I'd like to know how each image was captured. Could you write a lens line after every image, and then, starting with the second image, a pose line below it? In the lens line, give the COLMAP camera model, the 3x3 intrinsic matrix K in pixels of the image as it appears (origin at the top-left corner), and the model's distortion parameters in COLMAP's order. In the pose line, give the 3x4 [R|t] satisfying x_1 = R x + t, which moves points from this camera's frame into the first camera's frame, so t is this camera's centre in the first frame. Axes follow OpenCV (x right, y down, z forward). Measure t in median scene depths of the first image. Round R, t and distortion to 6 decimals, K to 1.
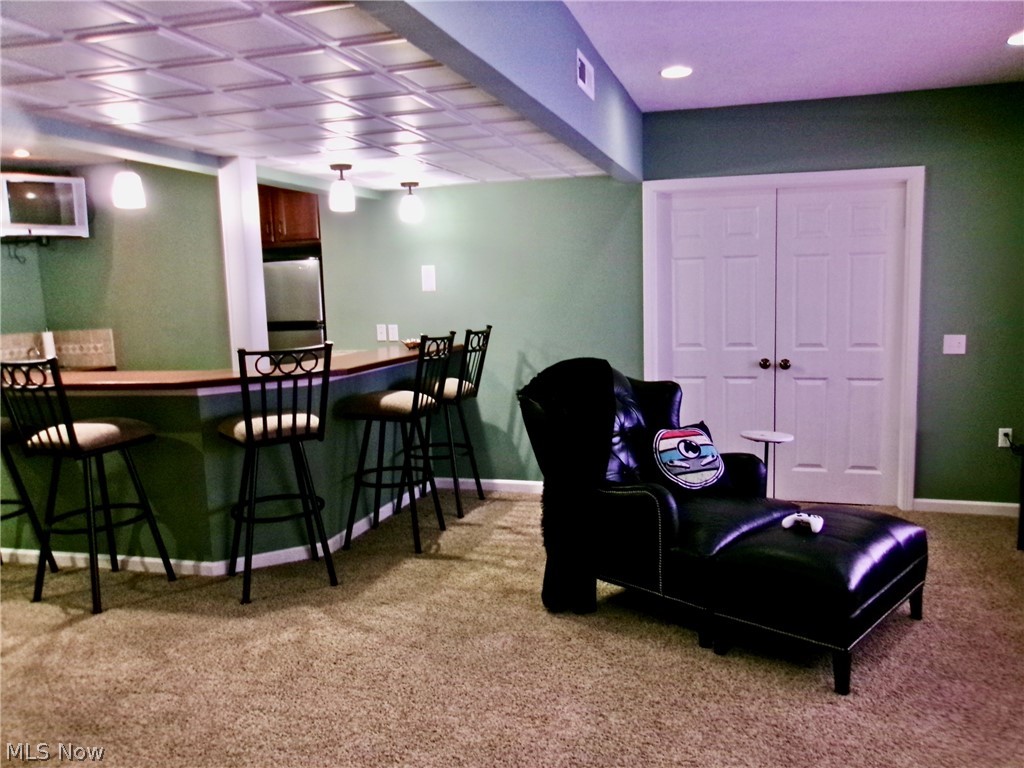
lens RADIAL K [[813.3, 0, 515.6], [0, 813.3, 377.8], [0, 0, 1]] dist [-0.002292, 0.006800]
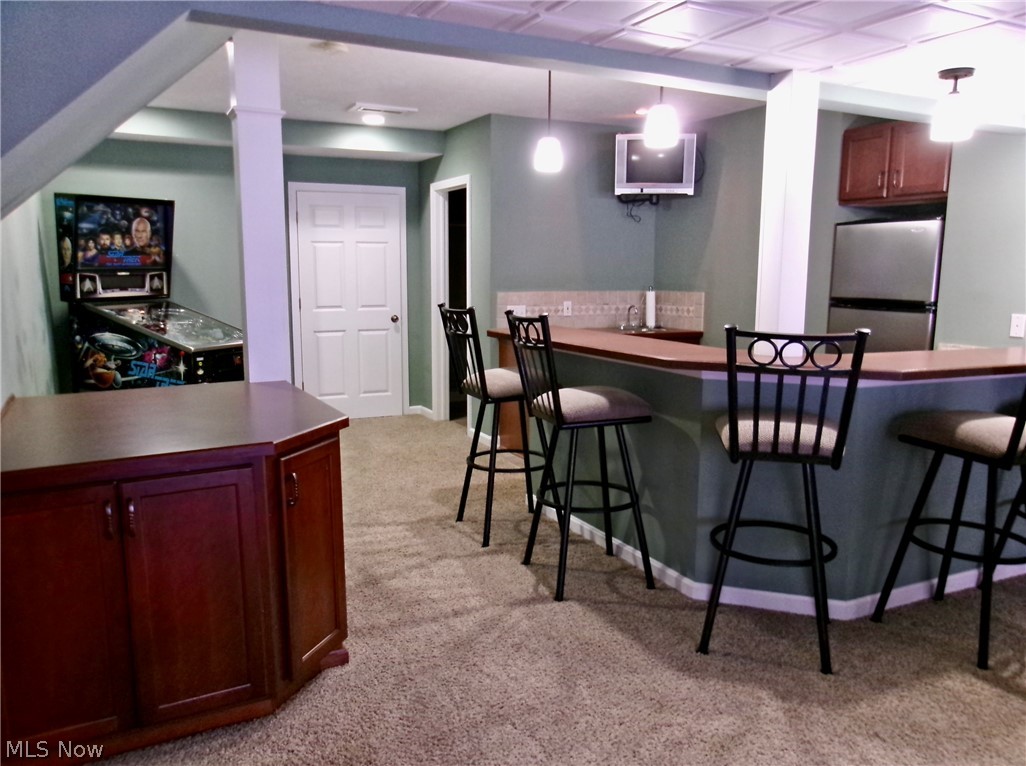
lens RADIAL K [[814.9, 0, 516.6], [0, 814.9, 376.8], [0, 0, 1]] dist [-0.002292, 0.006800]
pose [[0.701629, 0.147004, -0.697214, 0.041372], [-0.126714, 0.988632, 0.080933, -0.020142], [0.701185, 0.031562, 0.712280, 0.286927]]
